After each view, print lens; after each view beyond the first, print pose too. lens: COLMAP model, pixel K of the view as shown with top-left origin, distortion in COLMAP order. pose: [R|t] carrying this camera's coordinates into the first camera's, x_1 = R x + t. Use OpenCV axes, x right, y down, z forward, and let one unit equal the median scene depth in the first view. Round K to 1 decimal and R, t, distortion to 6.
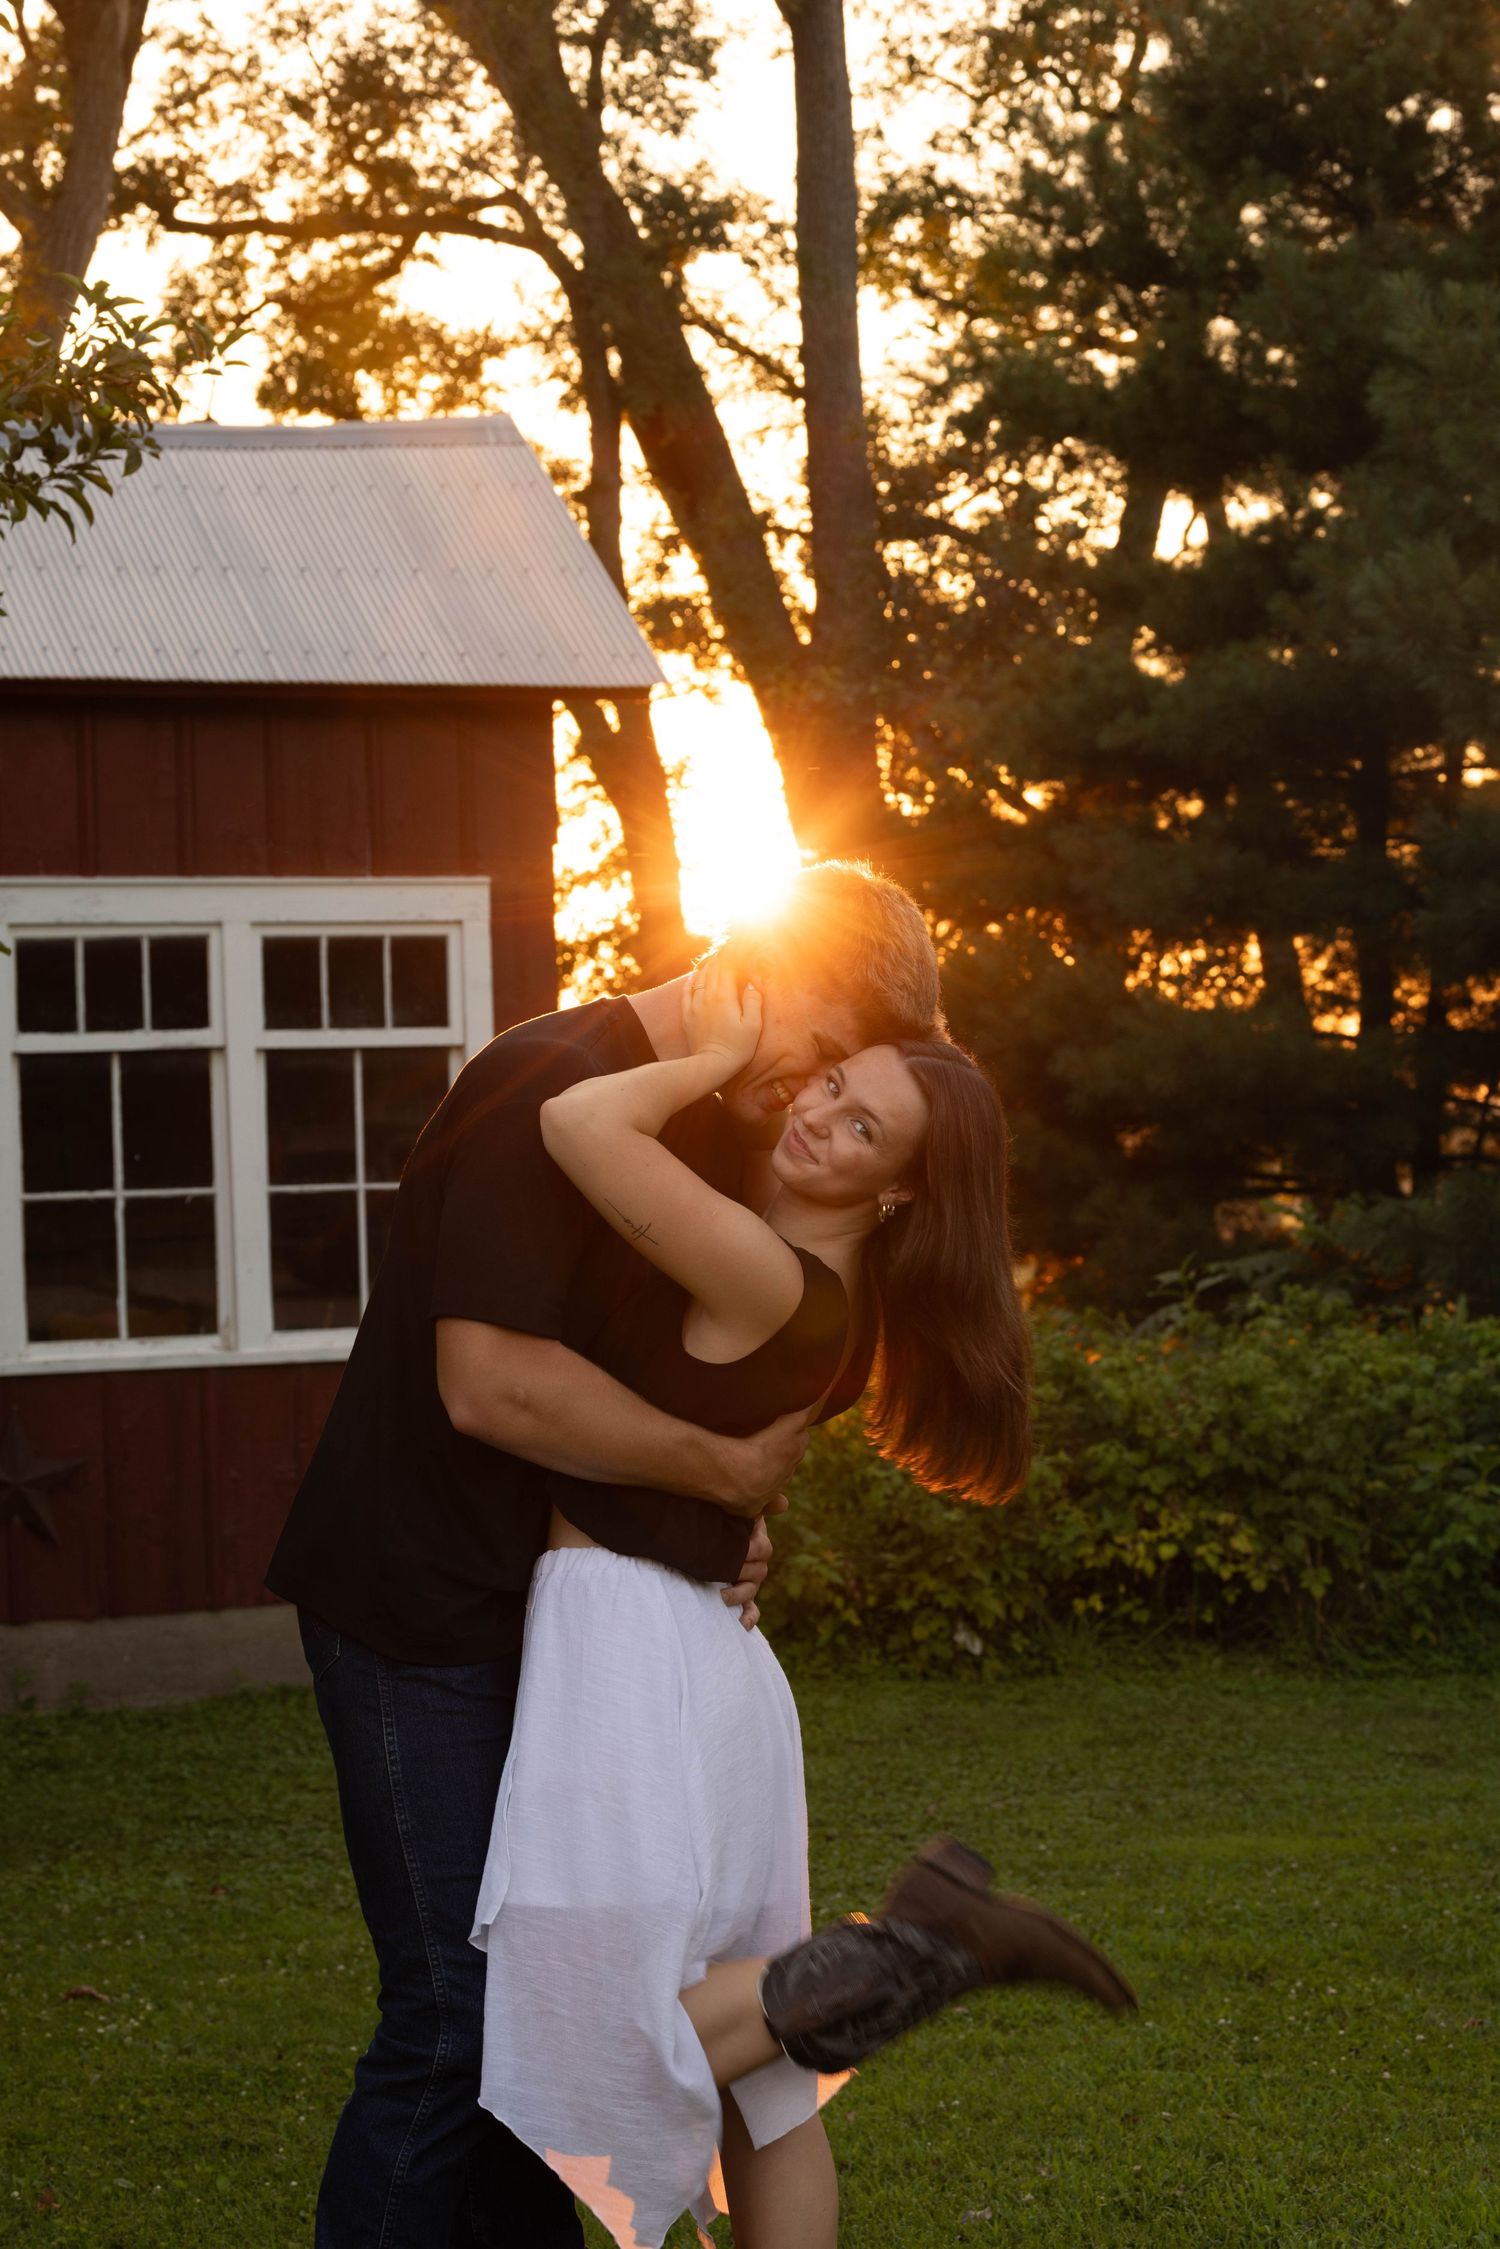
lens RADIAL K [[4407.3, 0, 750.0], [0, 4407.3, 1124.5], [0, 0, 1]] dist [0.032133, -0.257568]
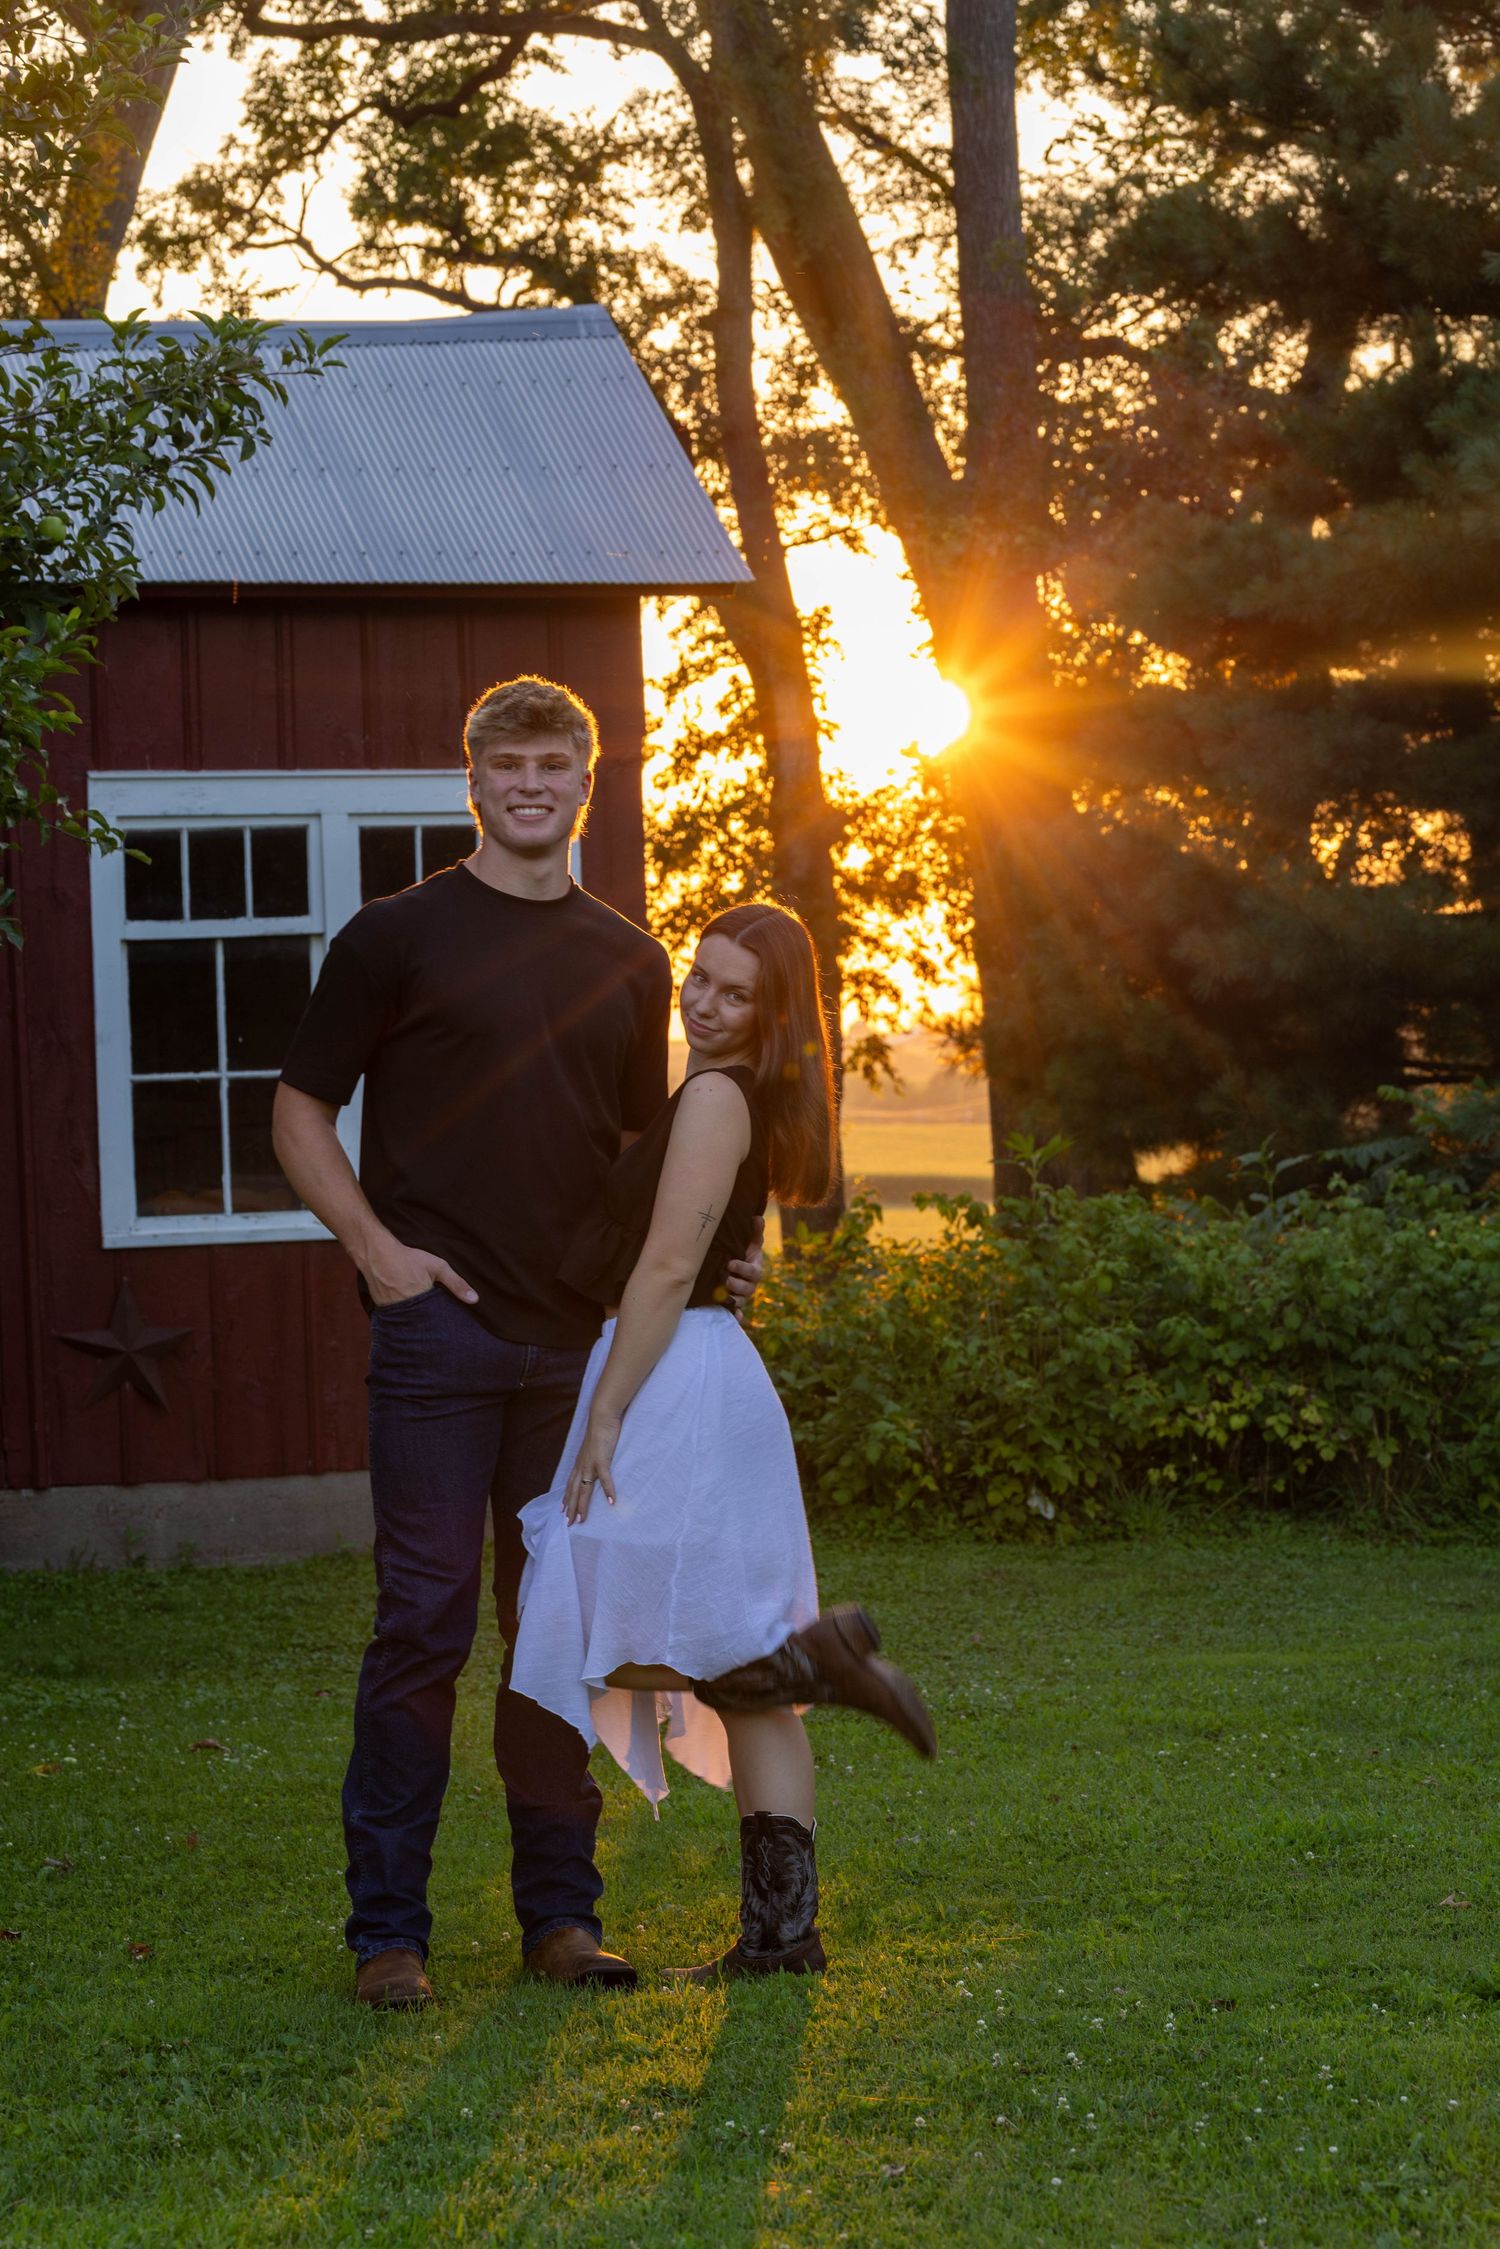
lens RADIAL K [[5172.5, 0, 750.0], [0, 5172.5, 1124.5], [0, 0, 1]] dist [0.093572, -0.272615]
pose [[0.999368, -0.001011, -0.035543, 0.023574], [0.001763, 0.999775, 0.021136, 0.001704], [0.035514, -0.021185, 0.999145, -0.207535]]
